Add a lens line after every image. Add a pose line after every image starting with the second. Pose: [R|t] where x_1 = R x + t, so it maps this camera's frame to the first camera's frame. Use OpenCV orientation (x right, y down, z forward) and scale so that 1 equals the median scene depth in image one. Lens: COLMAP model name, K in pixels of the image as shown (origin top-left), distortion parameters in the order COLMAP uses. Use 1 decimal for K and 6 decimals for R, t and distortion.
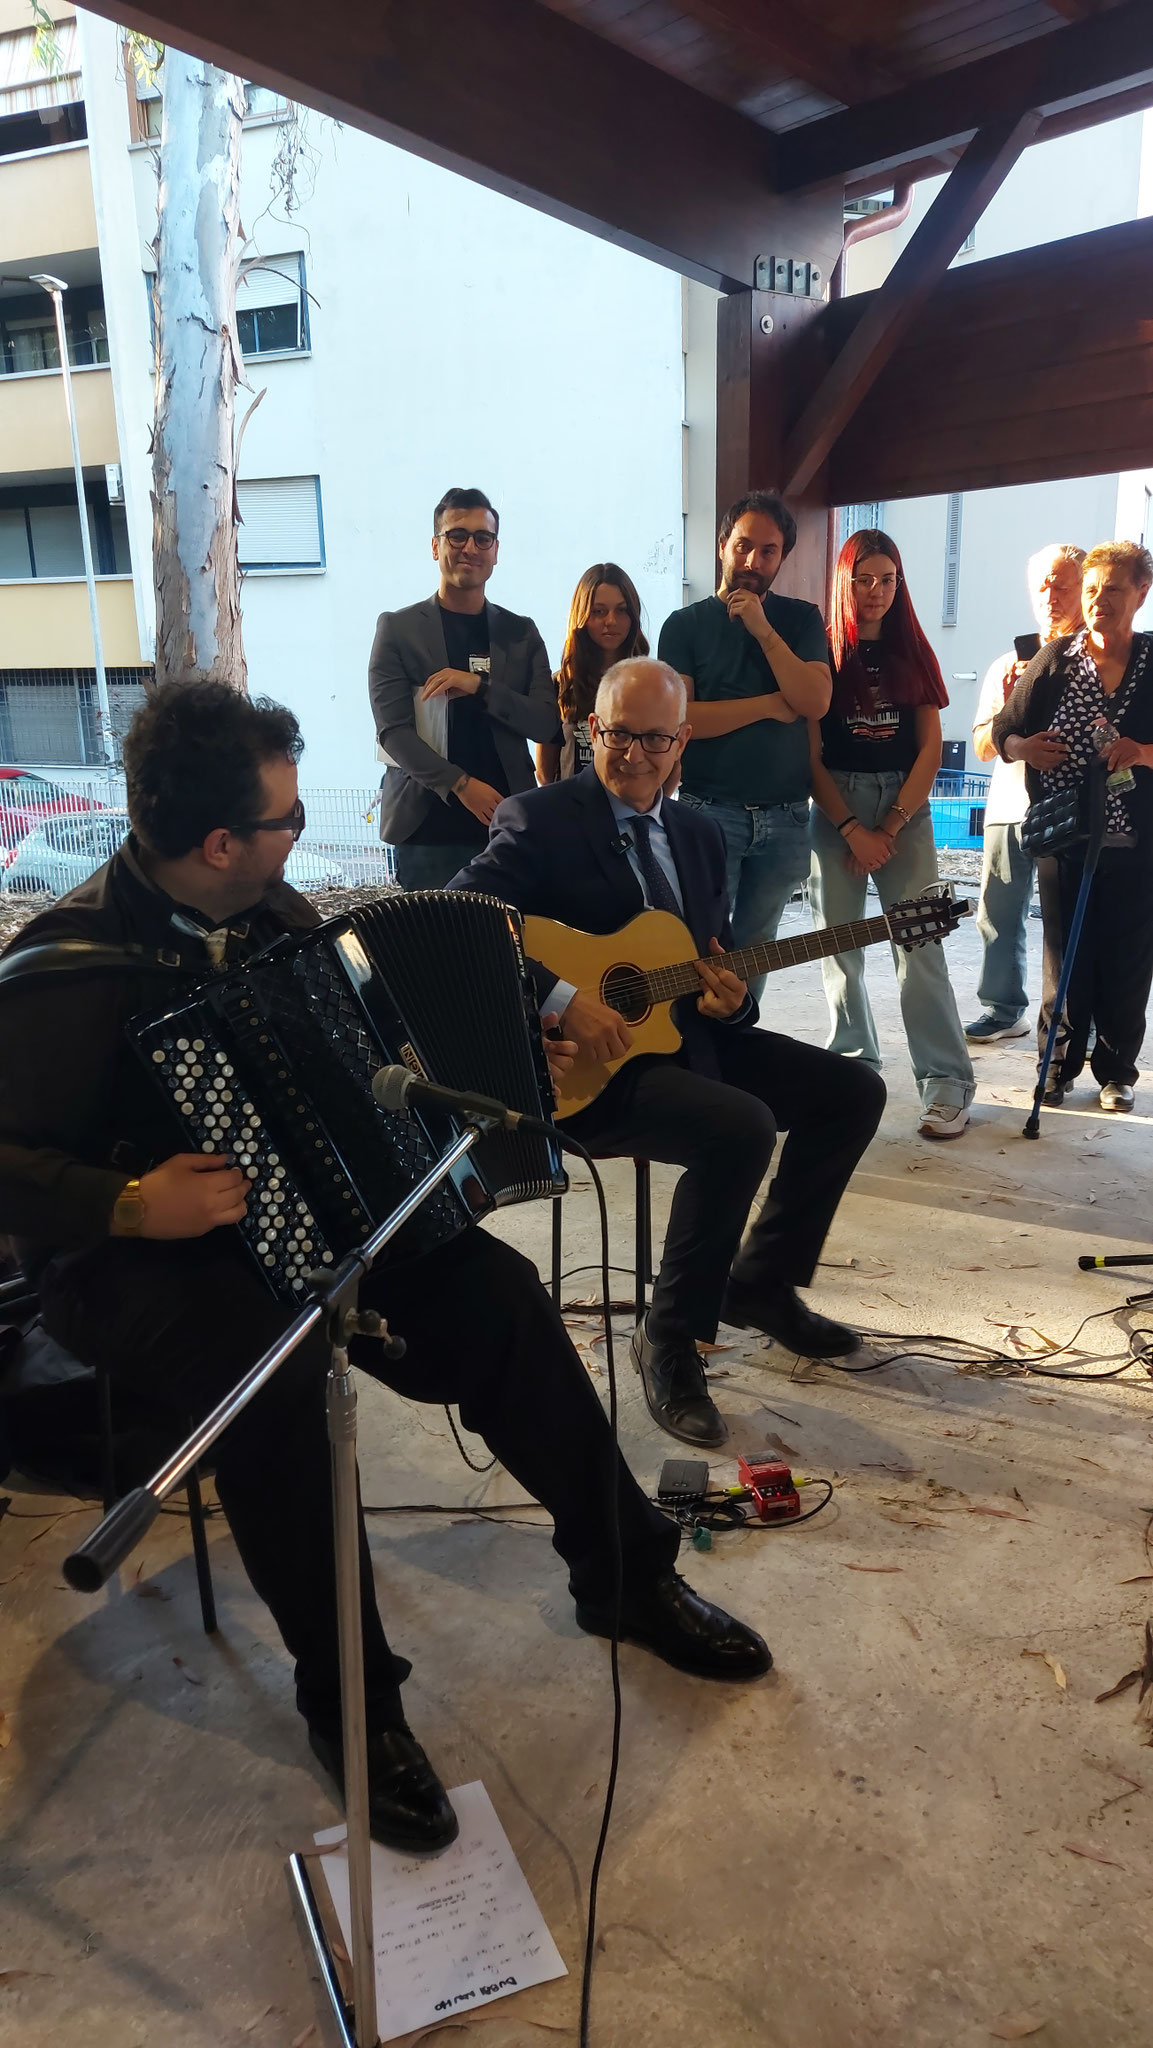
lens RADIAL K [[1472.9, 0, 620.7], [0, 1472.9, 988.8], [0, 0, 1]] dist [0.047216, -0.054093]
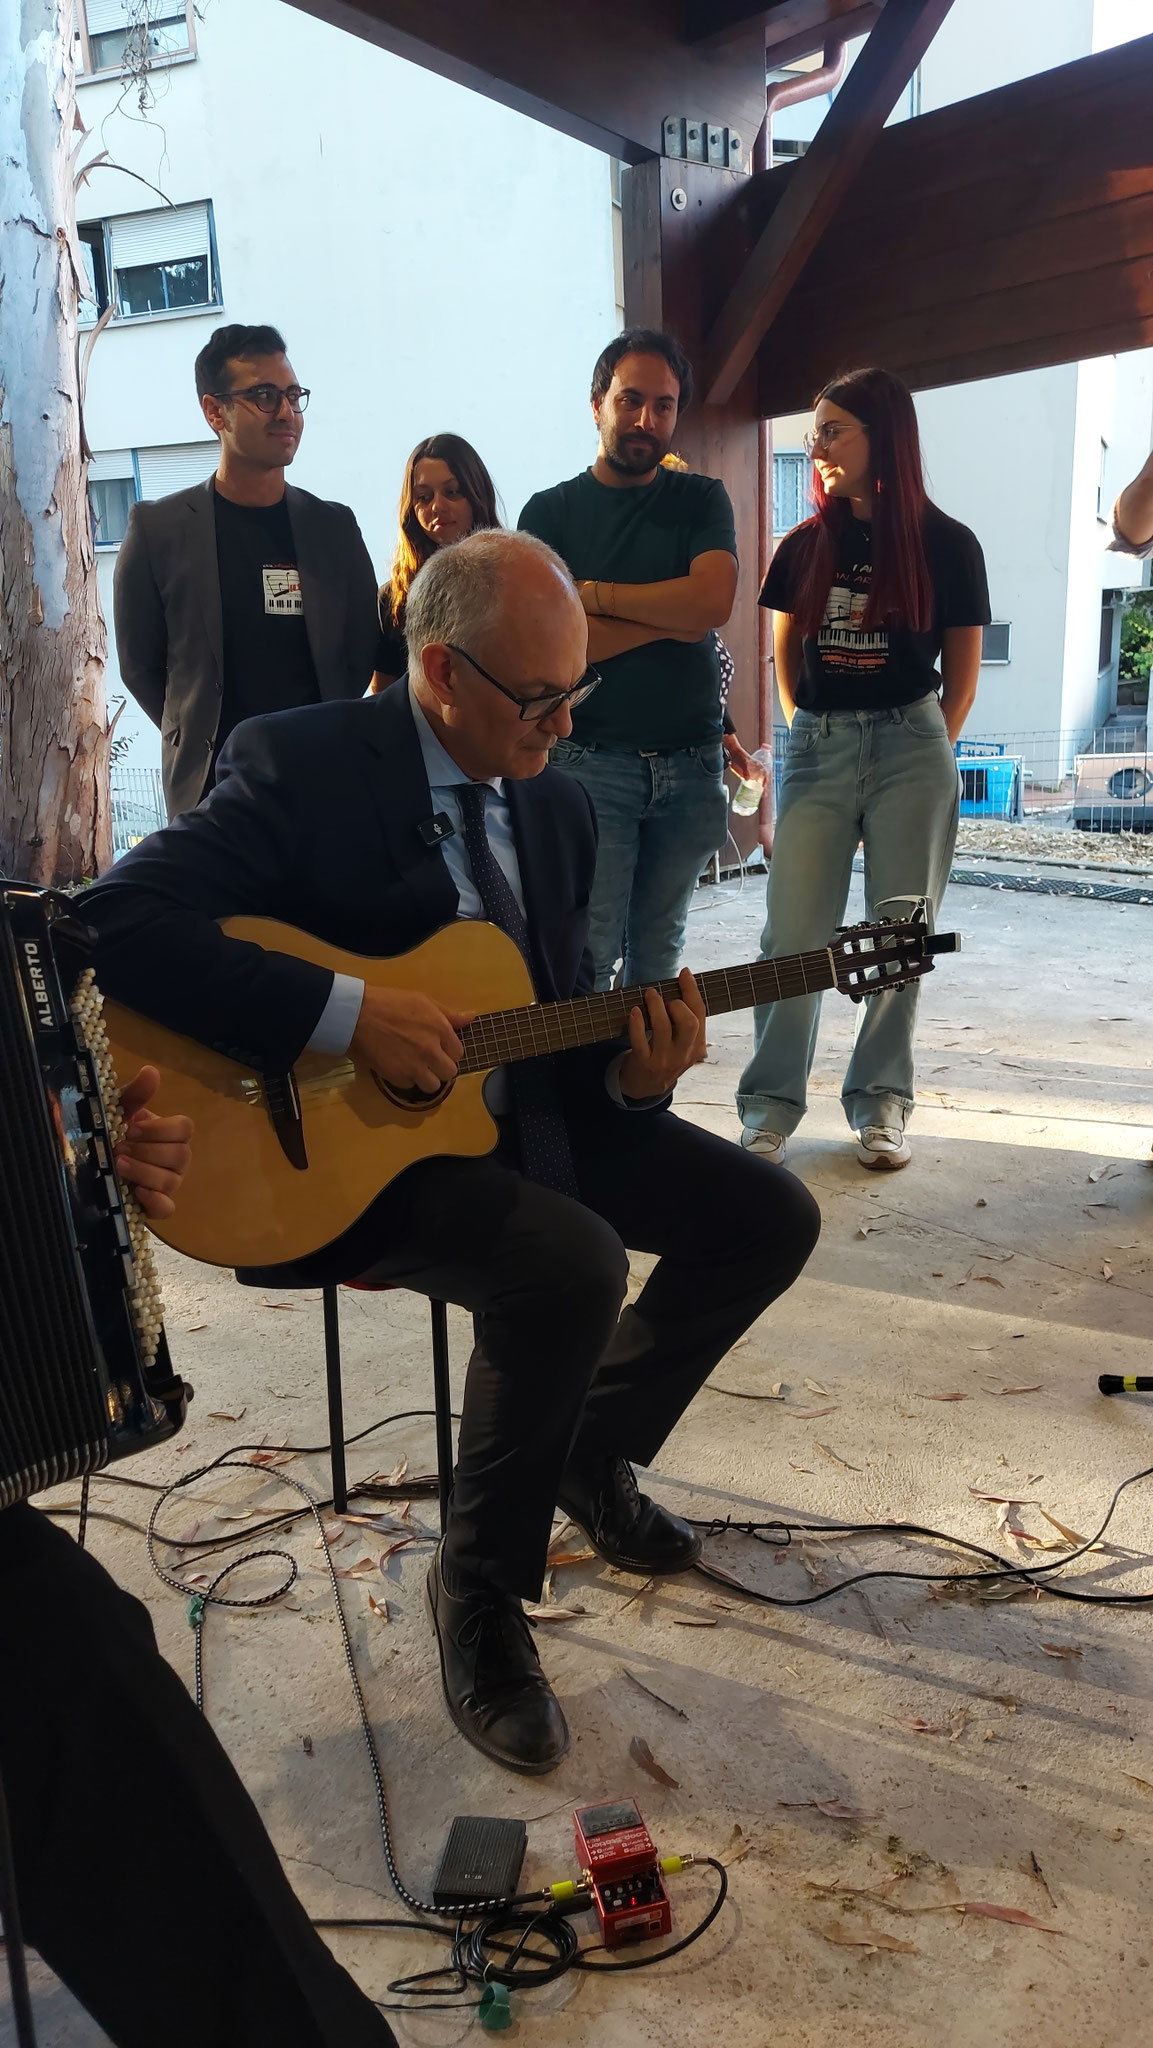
lens RADIAL K [[1477.1, 0, 618.7], [0, 1477.1, 990.6], [0, 0, 1]] dist [0.043103, -0.049591]
pose [[0.999381, -0.027811, 0.021531, 0.087649], [0.027472, 0.999496, 0.015890, -0.024285], [-0.021962, -0.015289, 0.999642, 0.372957]]
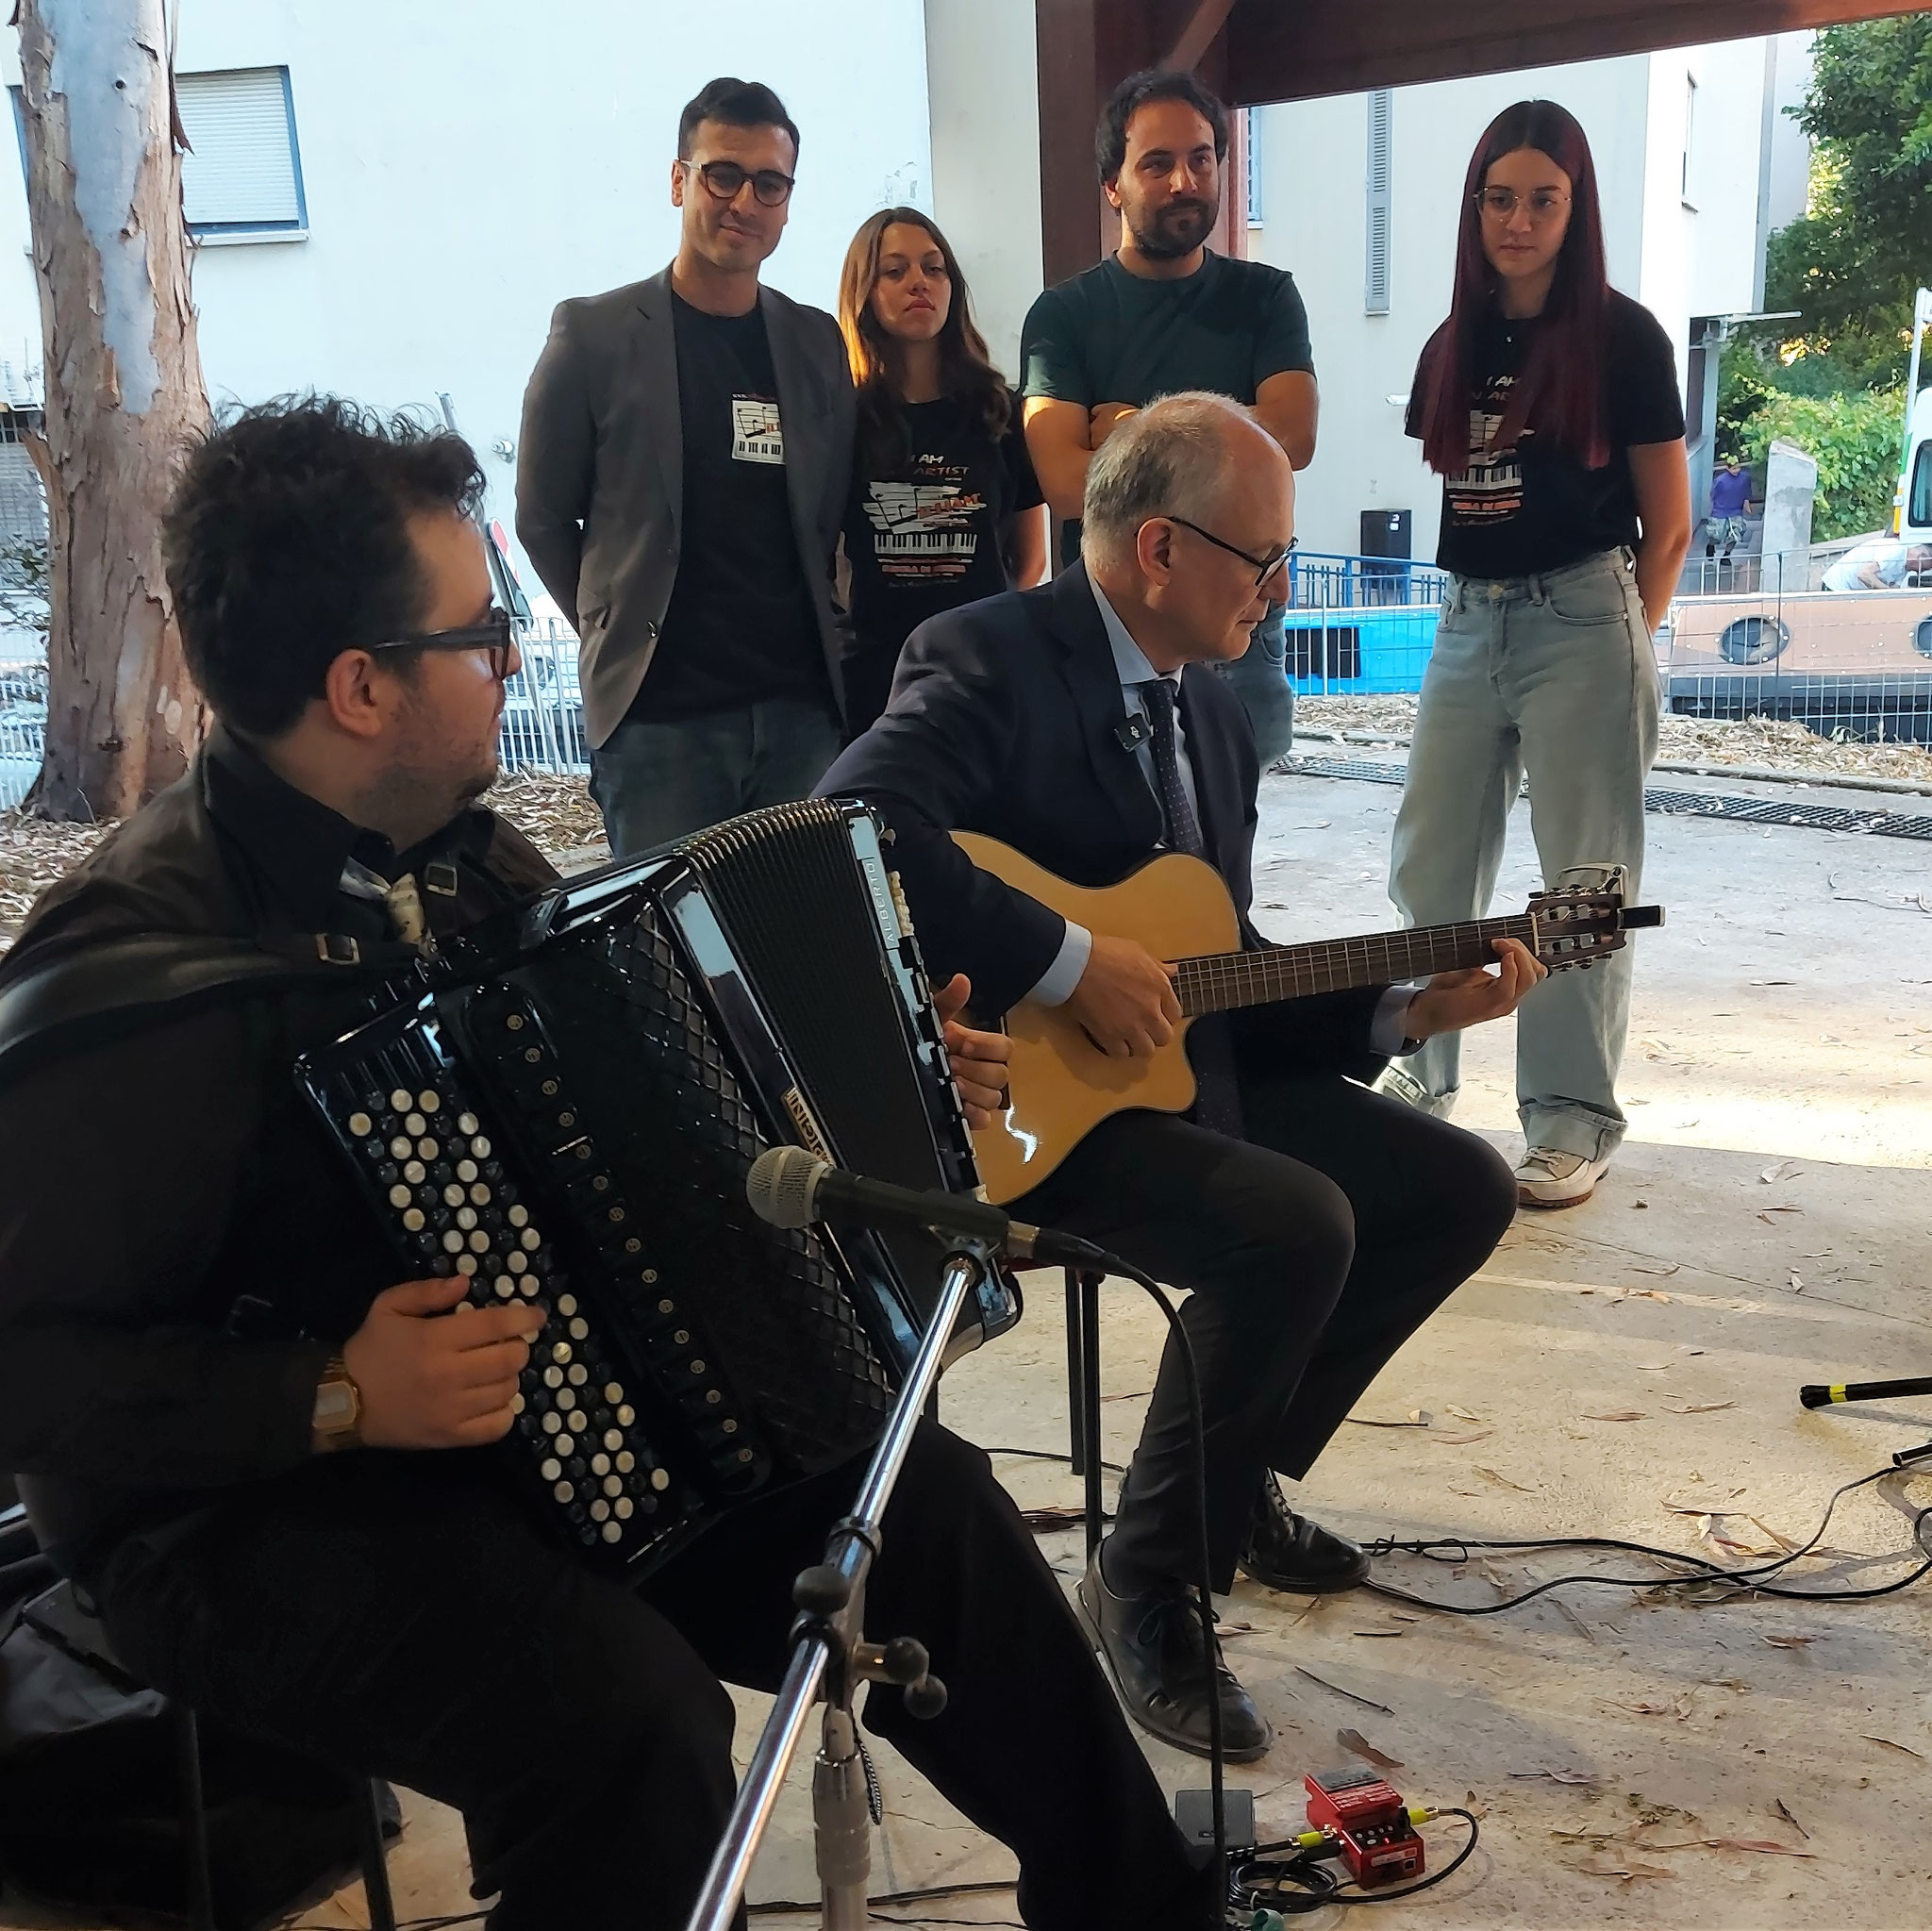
lens RADIAL K [[2470.4, 0, 1041.6], [0, 2470.4, 1042.2], [0, 0, 1]] dist [0.037006, -0.017316]
pose [[0.995726, -0.042631, 0.081927, -0.082598], [0.039195, 0.998301, 0.043107, -0.013079], [-0.083625, -0.039711, 0.995706, 0.058079]]
